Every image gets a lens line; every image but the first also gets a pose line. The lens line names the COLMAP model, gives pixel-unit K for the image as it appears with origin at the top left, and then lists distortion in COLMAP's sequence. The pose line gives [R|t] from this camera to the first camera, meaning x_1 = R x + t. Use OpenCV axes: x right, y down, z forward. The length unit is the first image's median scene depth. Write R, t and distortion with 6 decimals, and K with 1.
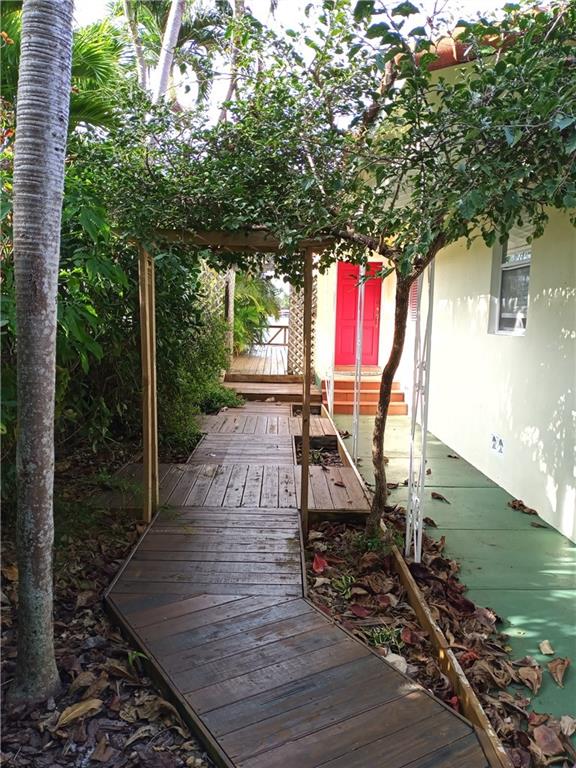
lens RADIAL K [[618.5, 0, 288.0], [0, 618.5, 384.0], [0, 0, 1]] dist [0.073133, -0.146618]
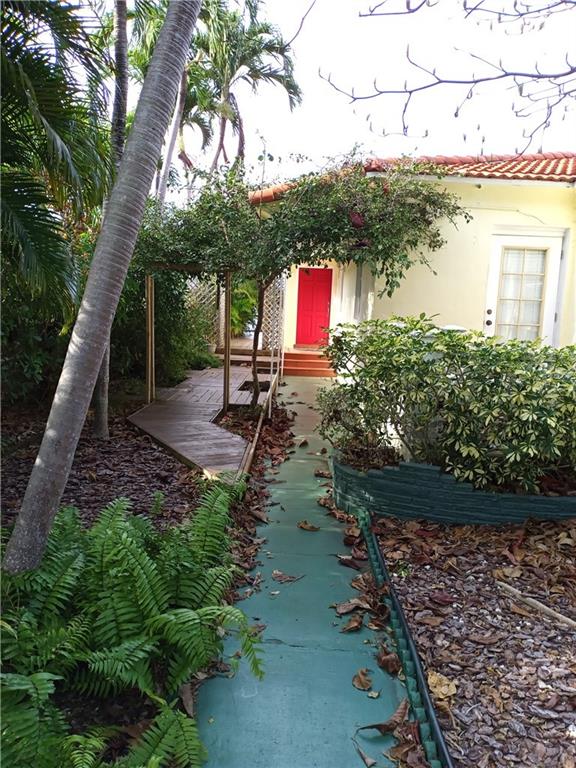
lens RADIAL K [[618.5, 0, 288.0], [0, 618.5, 384.0], [0, 0, 1]] dist [0.073133, -0.146618]
pose [[0.998867, 0.029238, -0.037549, 0.209267], [-0.028856, 0.999527, 0.010676, 0.083050], [0.037843, -0.009580, 0.999238, -0.691119]]
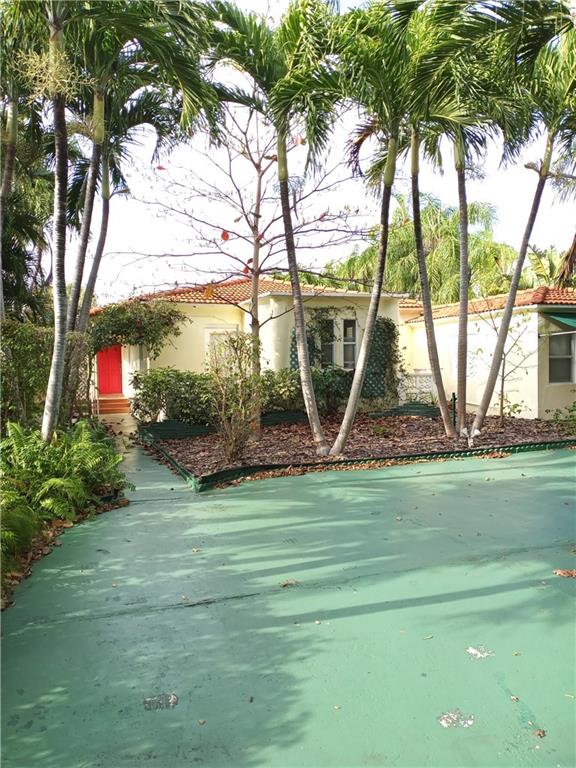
lens RADIAL K [[618.5, 0, 288.0], [0, 618.5, 384.0], [0, 0, 1]] dist [0.073133, -0.146618]
pose [[0.949408, -0.034457, 0.312149, -0.066709], [0.063758, 0.994411, -0.084153, 0.451642], [-0.307505, 0.099797, 0.946299, -3.377522]]
